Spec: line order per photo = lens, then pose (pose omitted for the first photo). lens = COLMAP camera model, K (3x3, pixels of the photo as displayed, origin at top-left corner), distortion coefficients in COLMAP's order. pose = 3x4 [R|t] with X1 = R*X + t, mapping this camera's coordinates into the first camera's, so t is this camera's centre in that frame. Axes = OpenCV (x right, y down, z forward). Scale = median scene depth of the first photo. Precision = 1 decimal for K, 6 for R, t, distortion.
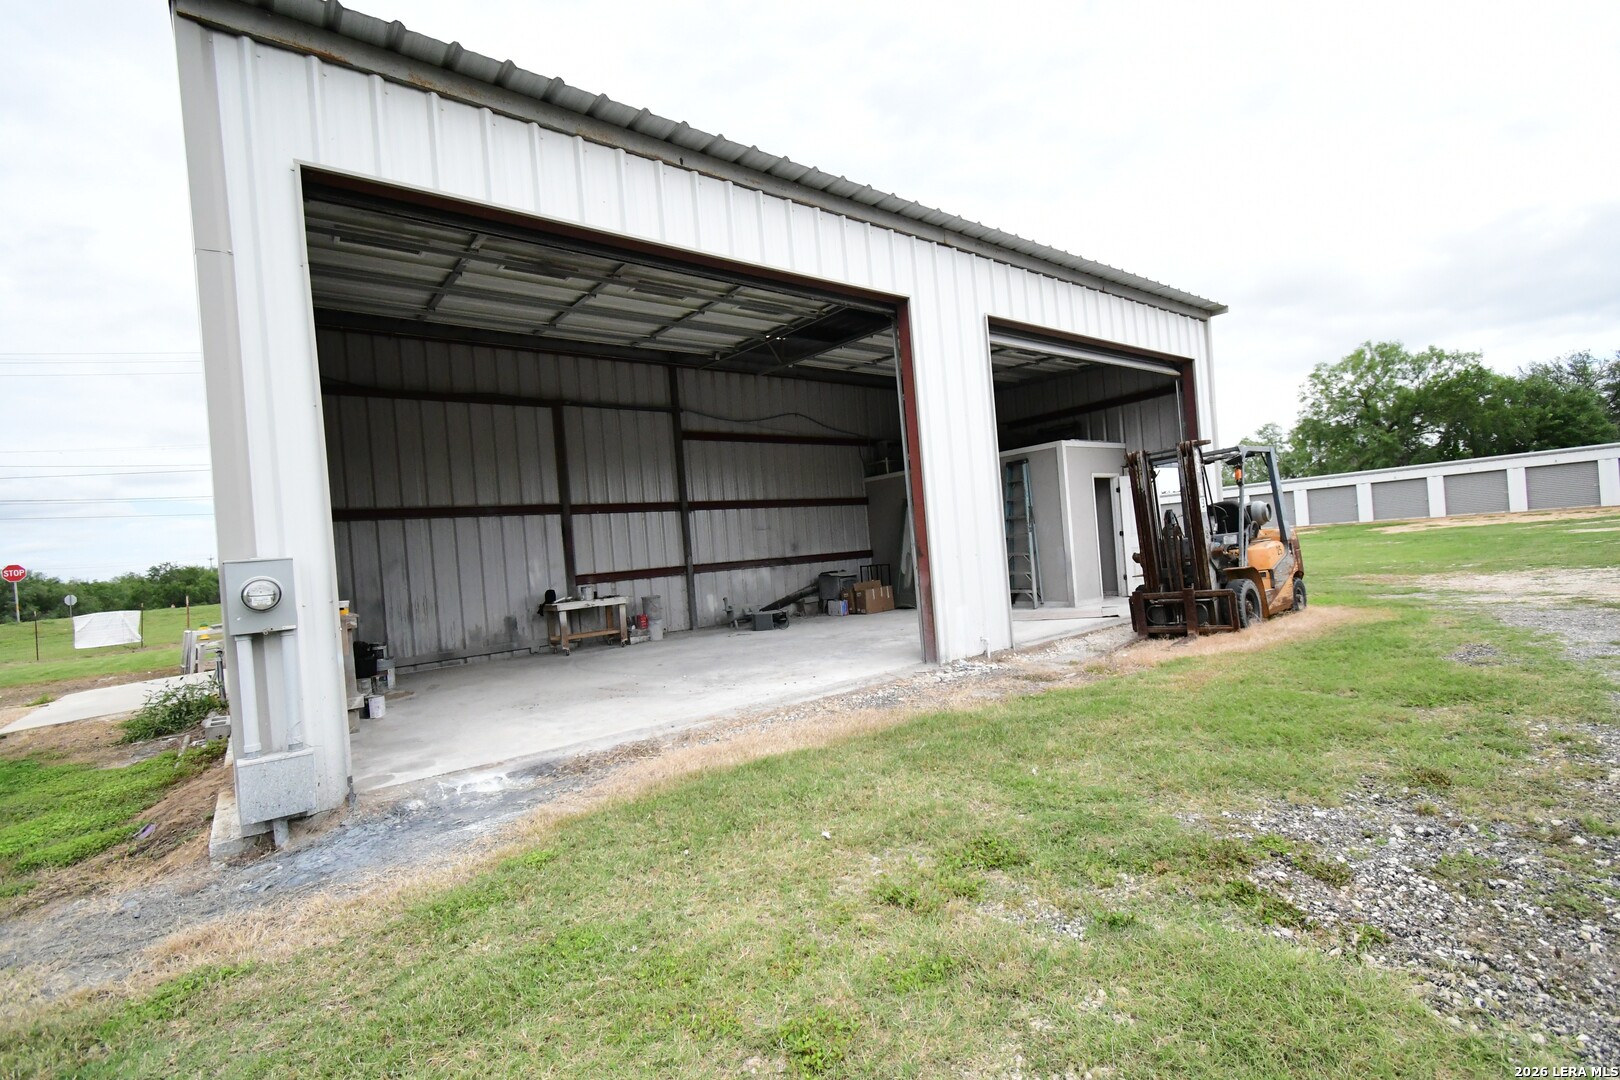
lens RADIAL K [[720.2, 0, 809.1], [0, 720.2, 545.5], [0, 0, 1]] dist [0.000029, -0.000757]
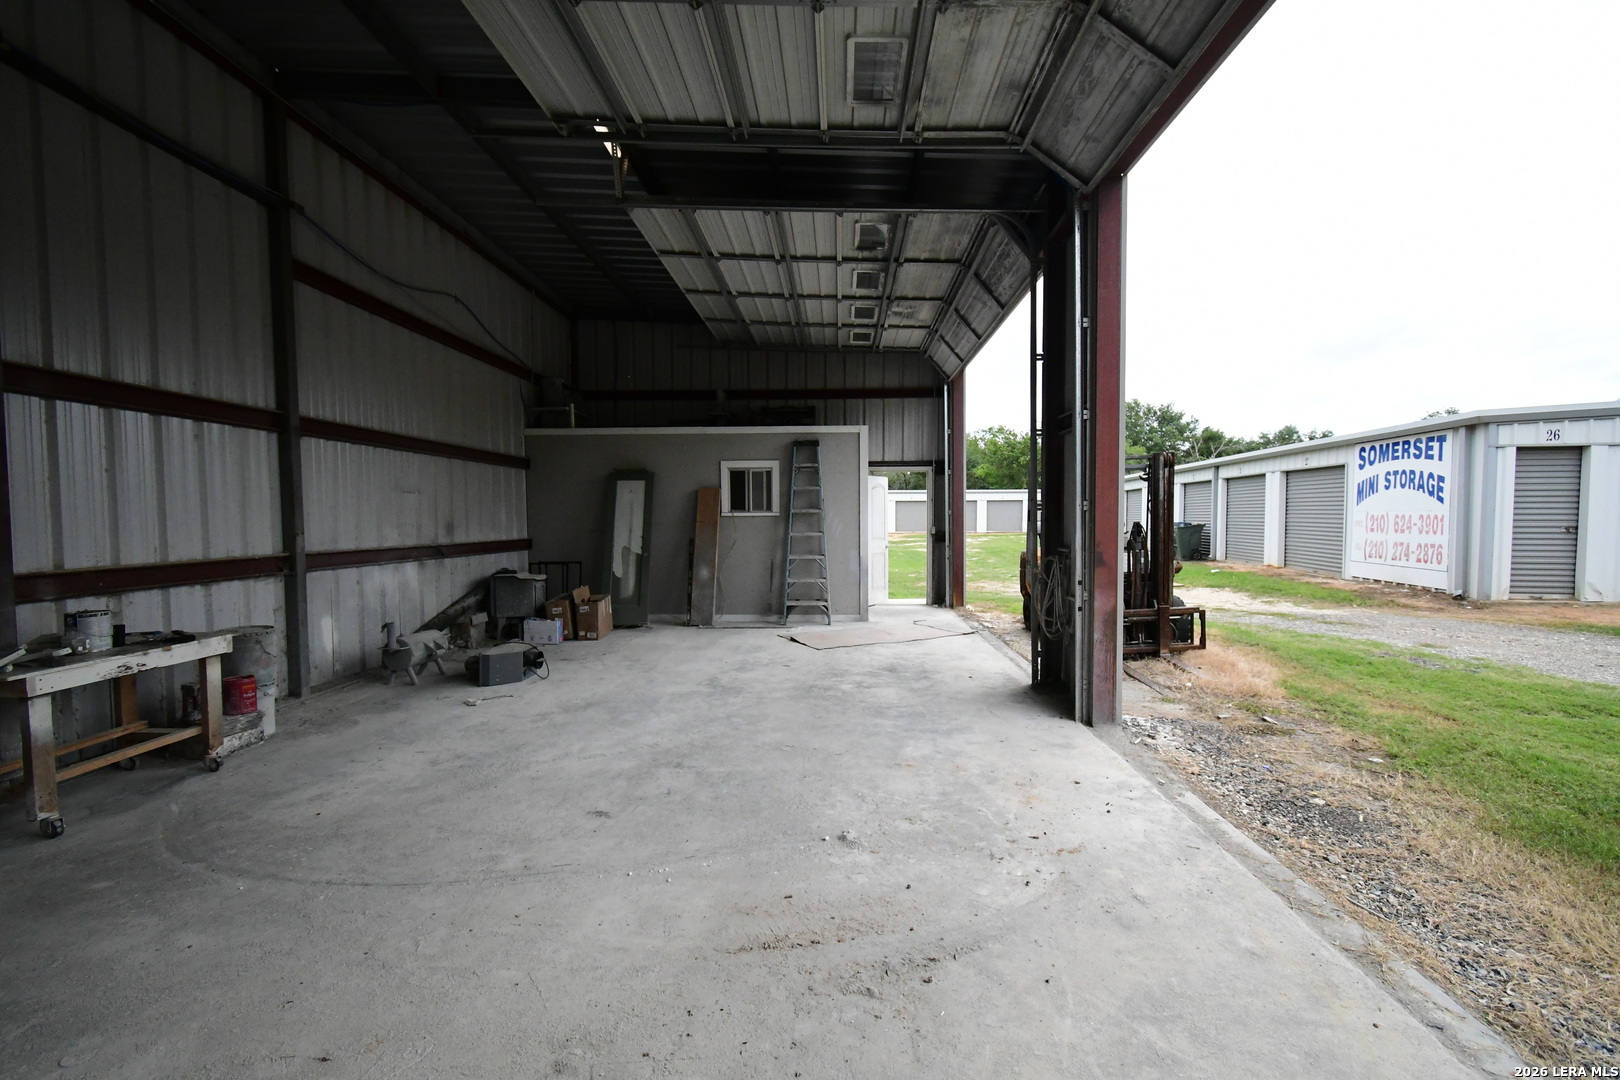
lens RADIAL K [[720.2, 0, 809.1], [0, 720.2, 545.5], [0, 0, 1]] dist [0.000029, -0.000757]
pose [[0.644959, 0.047396, 0.762746, -0.340088], [-0.052726, 0.998456, -0.017459, 0.014098], [-0.762396, -0.028956, 0.646463, 0.510041]]
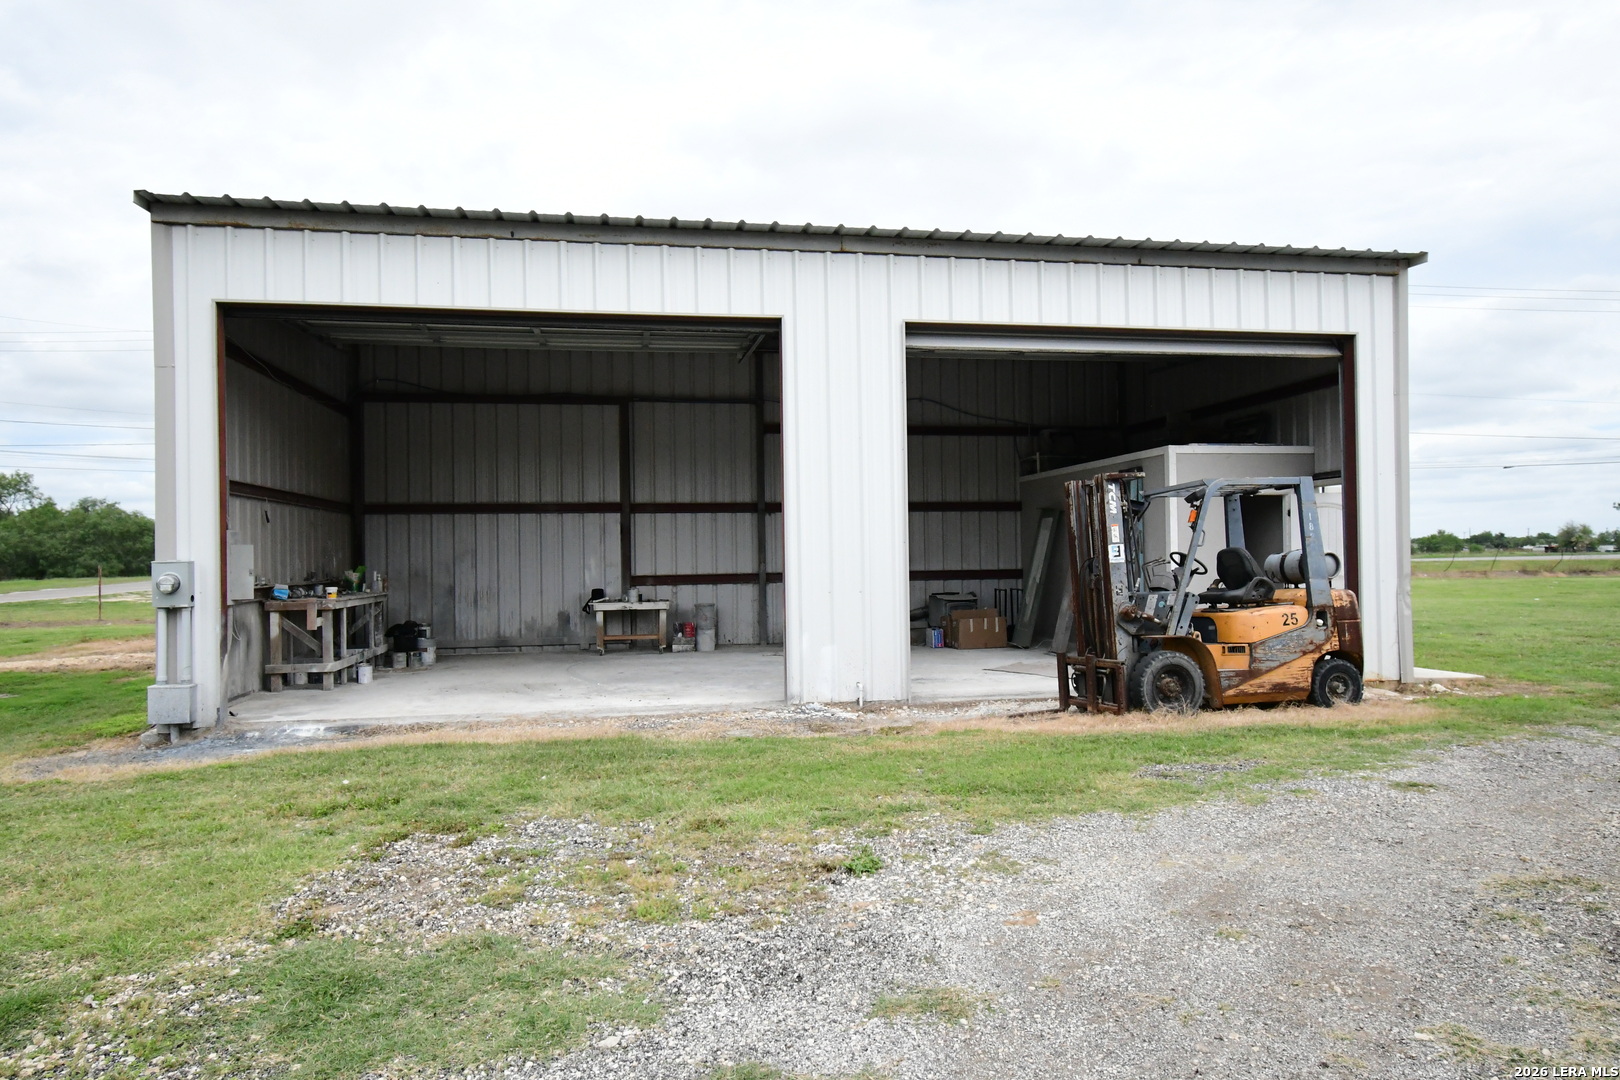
lens RADIAL K [[1017.4, 0, 810.0], [0, 1017.4, 540.0], [0, 0, 1]] dist [-0.004924, -0.002051]
pose [[0.883845, 0.060610, -0.463837, 0.530190], [-0.054441, 0.998160, 0.026693, -0.057391], [0.464601, 0.001659, 0.885519, -0.114982]]
